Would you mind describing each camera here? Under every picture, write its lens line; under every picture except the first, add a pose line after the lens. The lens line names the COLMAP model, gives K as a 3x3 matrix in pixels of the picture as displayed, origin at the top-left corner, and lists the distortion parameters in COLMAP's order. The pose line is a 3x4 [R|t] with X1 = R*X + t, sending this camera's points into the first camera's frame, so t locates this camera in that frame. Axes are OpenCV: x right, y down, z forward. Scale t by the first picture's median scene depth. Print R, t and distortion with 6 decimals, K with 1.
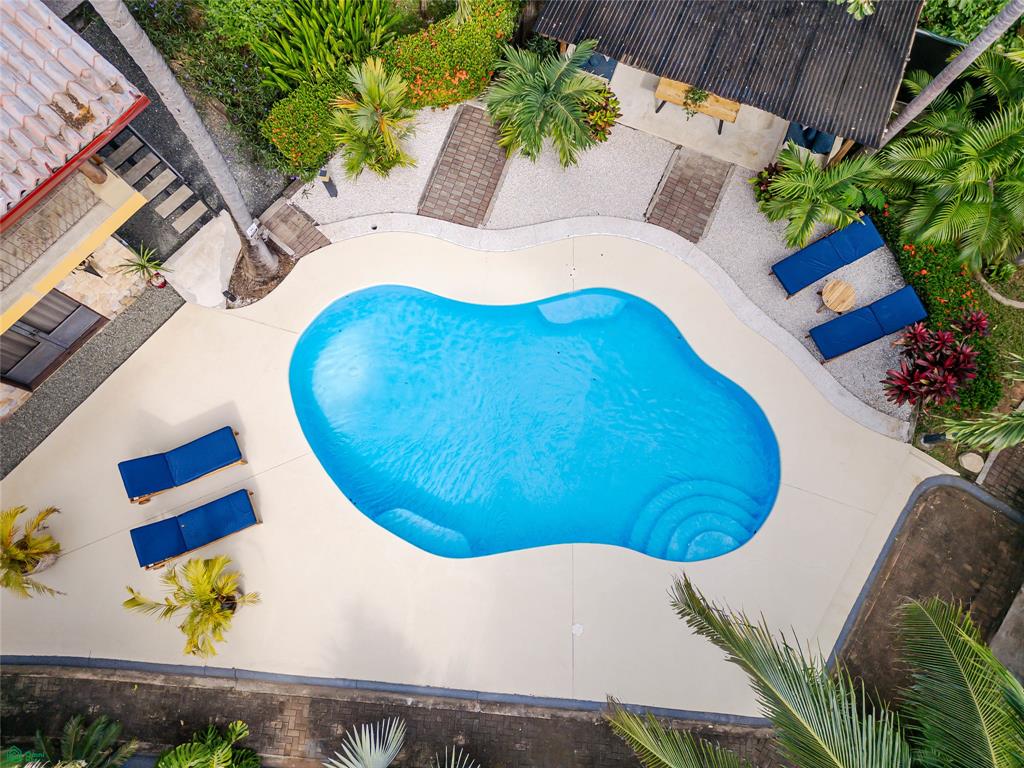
lens RADIAL K [[713.4, 0, 508.7], [0, 713.4, 379.3], [0, 0, 1]] dist [0.024508, -0.003931]
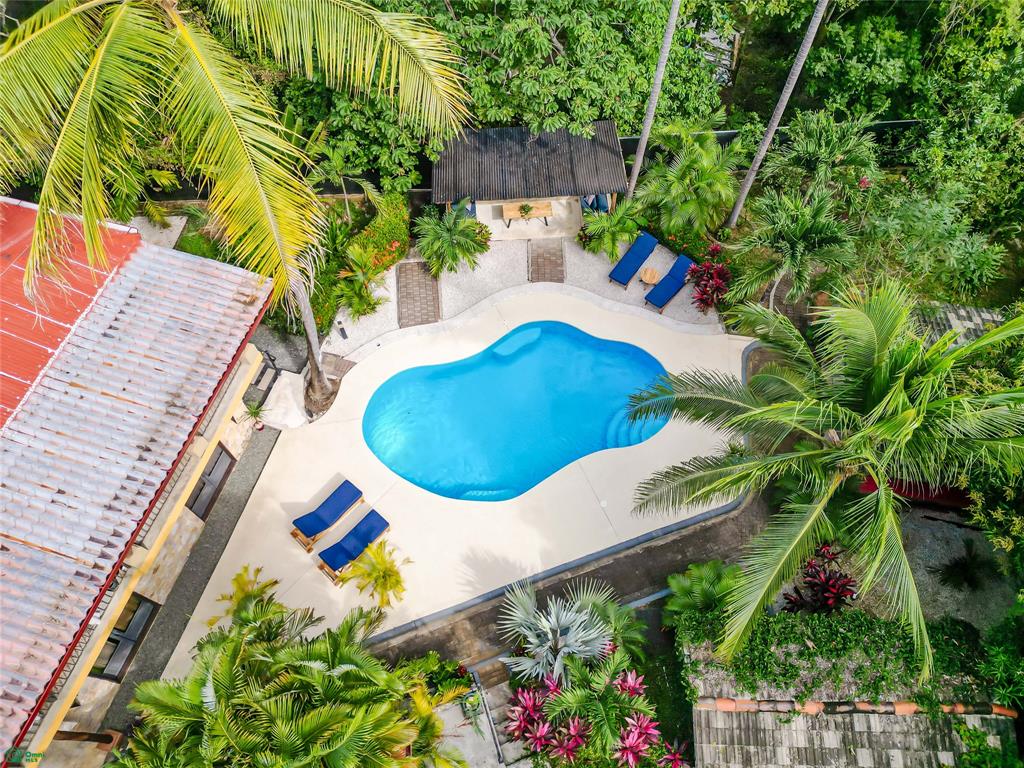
lens RADIAL K [[713.4, 0, 508.7], [0, 713.4, 379.3], [0, 0, 1]] dist [0.024508, -0.003931]
pose [[0.904436, -0.376496, 0.200612, -0.280856], [0.417797, 0.876790, -0.238087, 0.362006], [-0.086255, 0.299150, 0.950300, -0.519138]]
